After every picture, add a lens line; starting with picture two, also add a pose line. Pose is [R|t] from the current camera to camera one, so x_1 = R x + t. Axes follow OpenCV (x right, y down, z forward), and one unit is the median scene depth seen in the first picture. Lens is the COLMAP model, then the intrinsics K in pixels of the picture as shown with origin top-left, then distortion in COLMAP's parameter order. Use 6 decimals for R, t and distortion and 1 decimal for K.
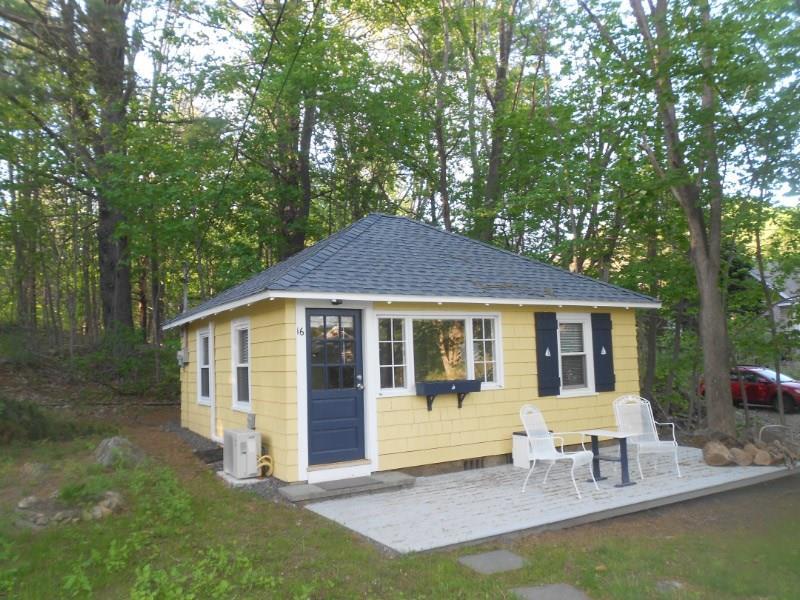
lens RADIAL K [[600.3, 0, 400.0], [0, 600.3, 300.0], [0, 0, 1]] dist [0.025086, 0.000740]
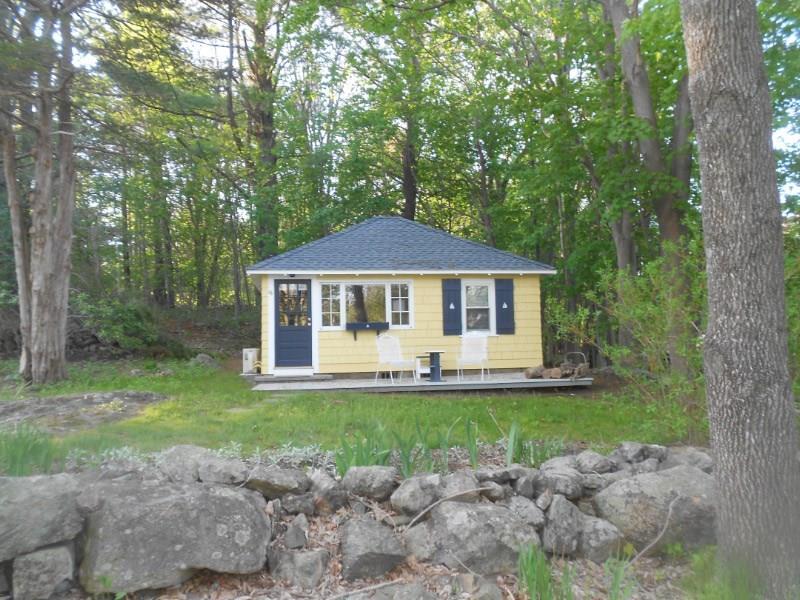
lens RADIAL K [[593.2, 0, 400.0], [0, 593.2, 300.0], [0, 0, 1]] dist [0.002647, 0.001062]
pose [[0.939784, -0.012909, -0.341525, 0.676221], [0.026814, 0.998991, 0.036024, 0.017971], [0.340715, -0.043012, 0.939182, -0.445123]]
